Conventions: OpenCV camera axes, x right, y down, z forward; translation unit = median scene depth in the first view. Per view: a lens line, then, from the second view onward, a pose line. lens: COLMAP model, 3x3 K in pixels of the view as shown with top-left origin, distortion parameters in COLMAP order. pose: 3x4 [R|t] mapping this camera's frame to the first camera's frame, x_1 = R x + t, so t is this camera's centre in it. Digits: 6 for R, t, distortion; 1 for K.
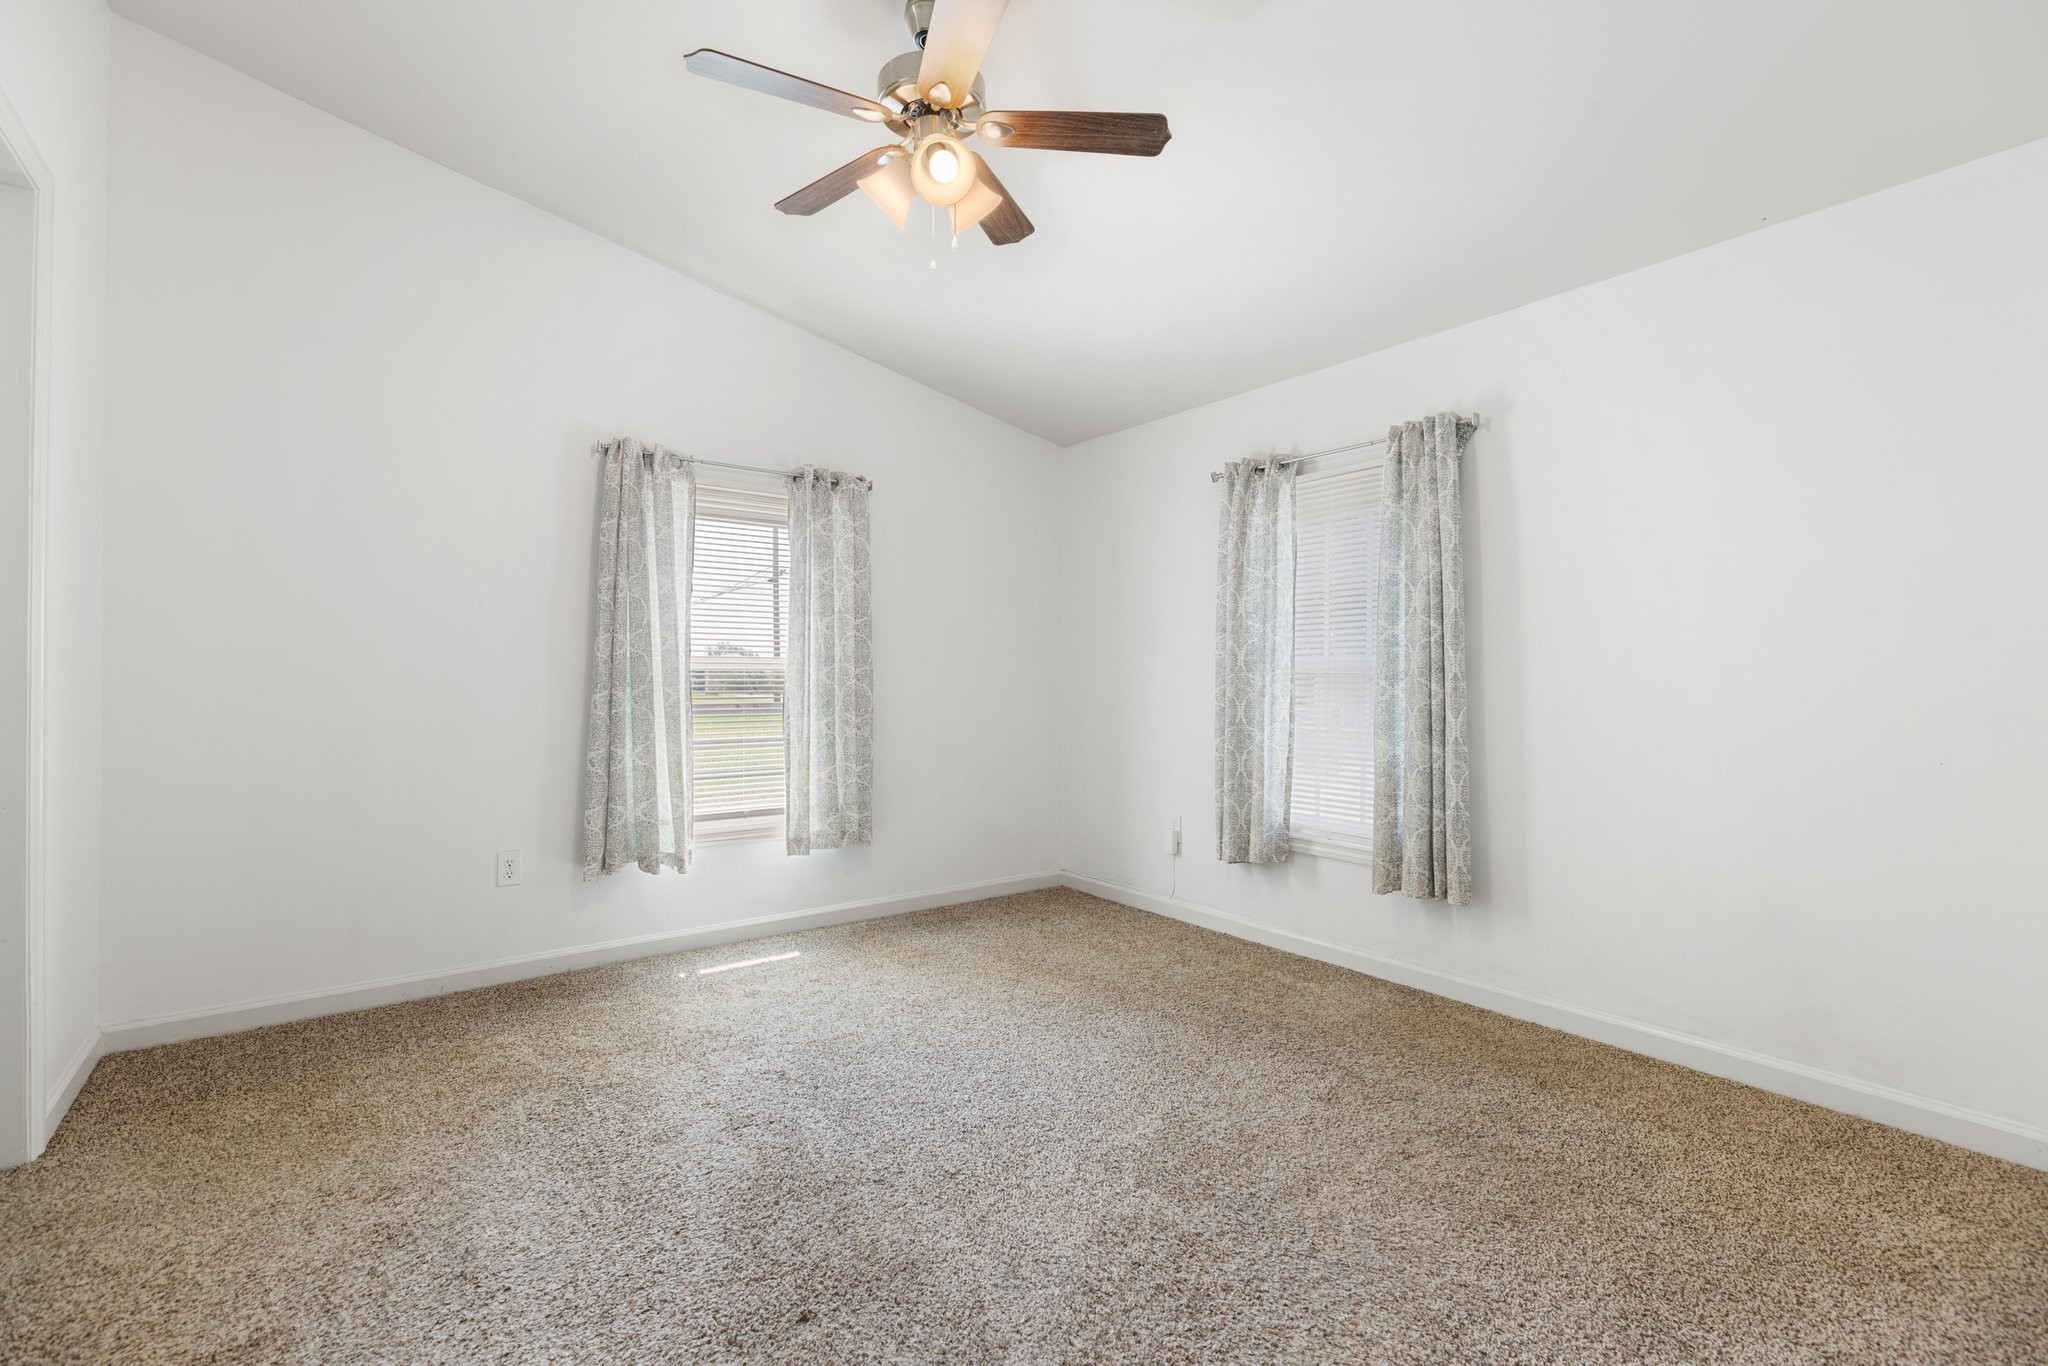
lens RADIAL K [[911.5, 0, 1025.5], [0, 911.5, 670.1], [0, 0, 1]] dist [0.001311, 0.000107]
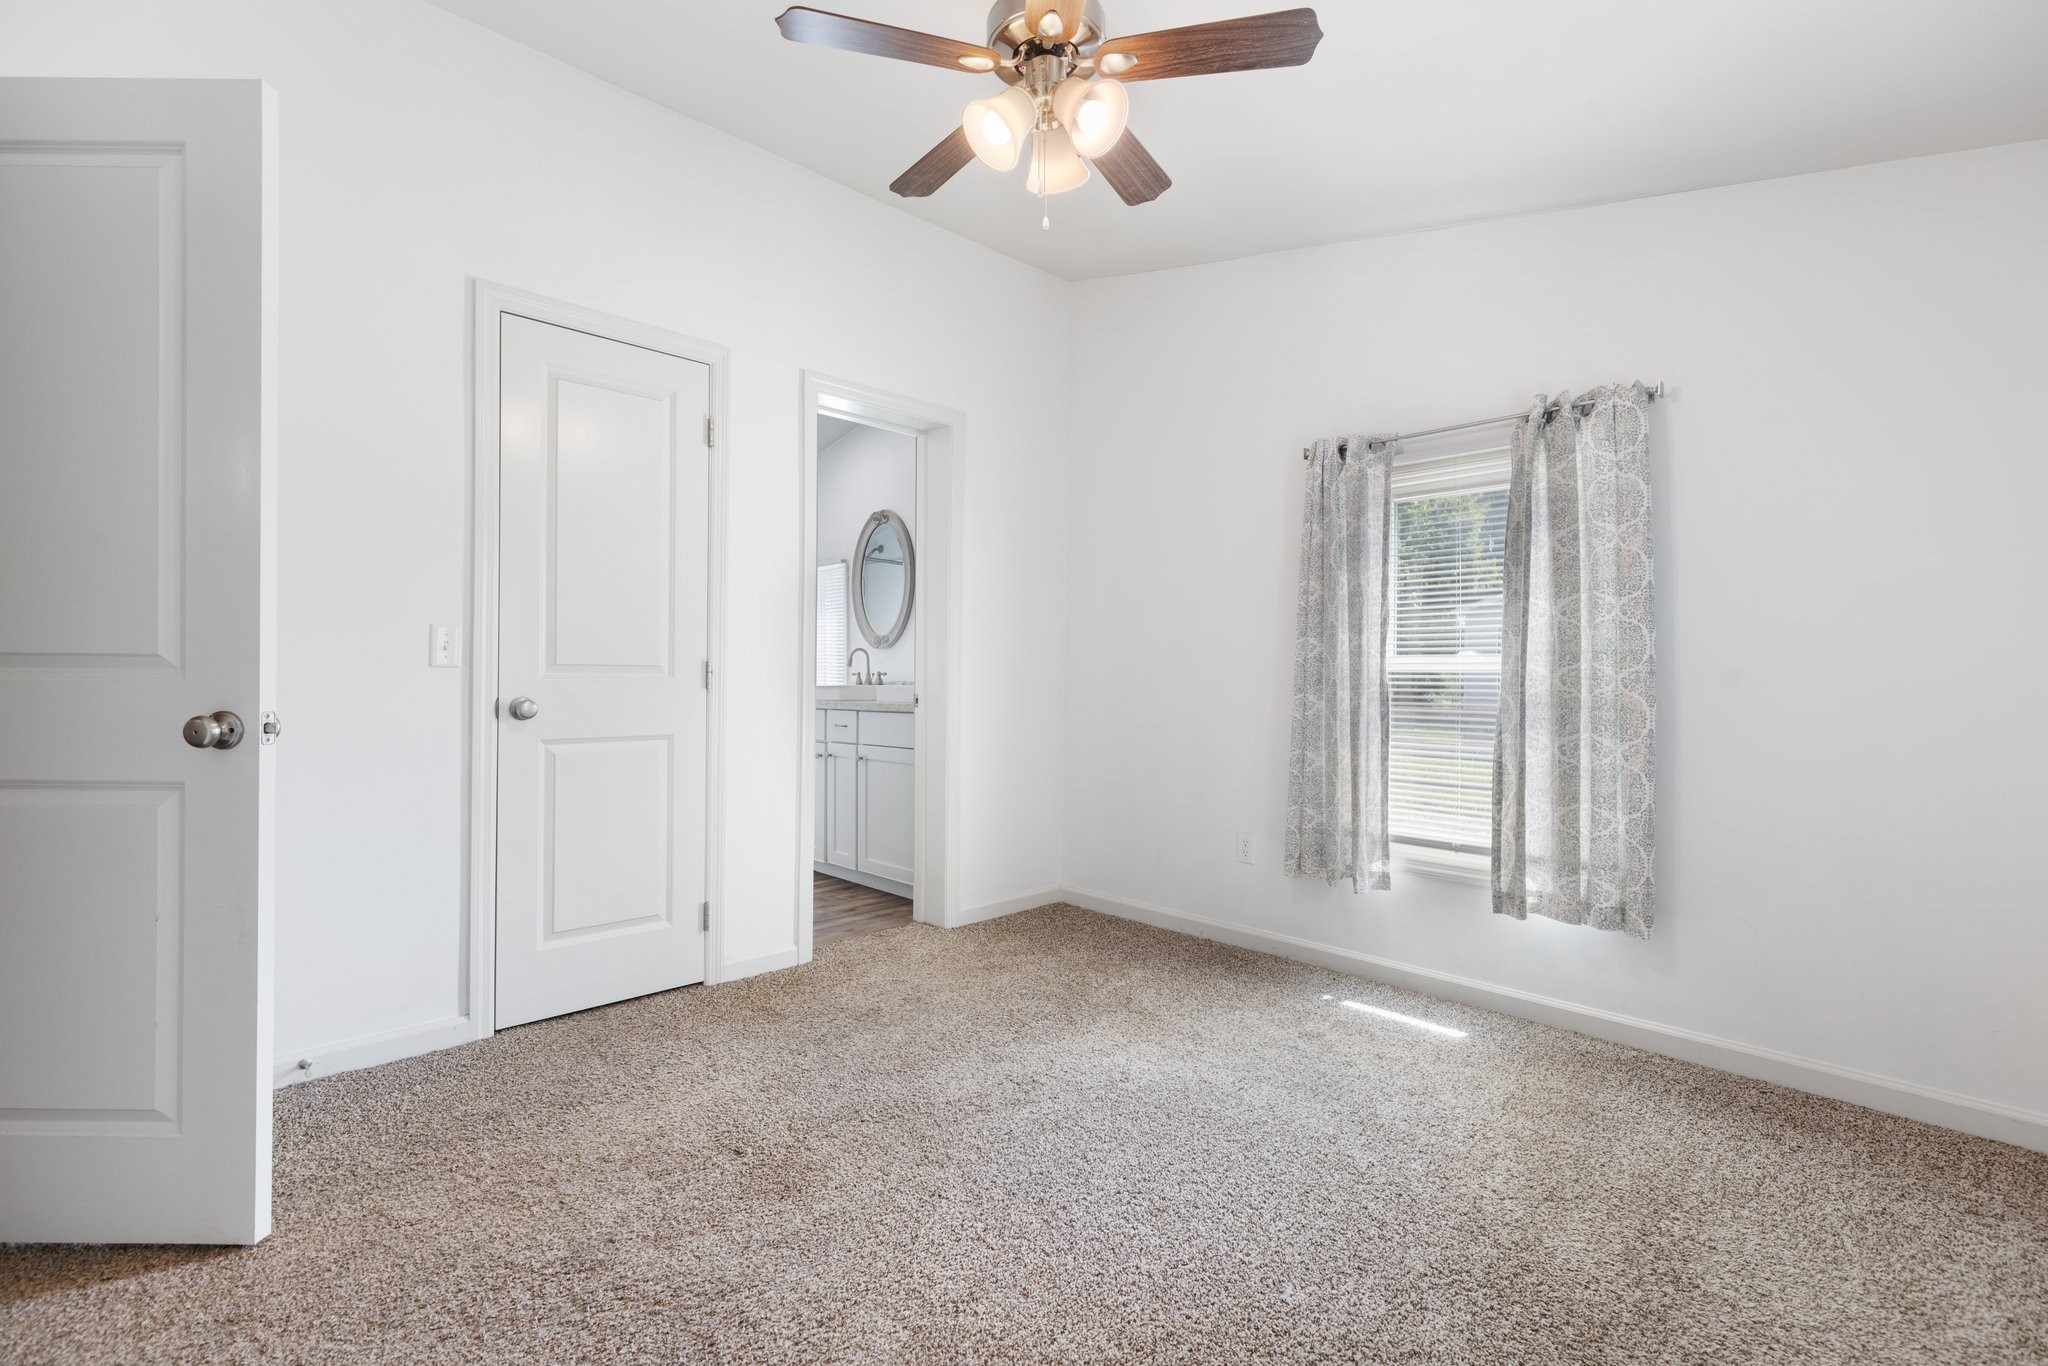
lens RADIAL K [[914.6, 0, 1021.7], [0, 914.6, 678.1], [0, 0, 1]] dist [0.005756, 0.000030]
pose [[0.111287, -0.000873, -0.993788, 0.543763], [0.002666, 0.999996, -0.000580, 0.004455], [0.993785, -0.002585, 0.111289, 0.597133]]
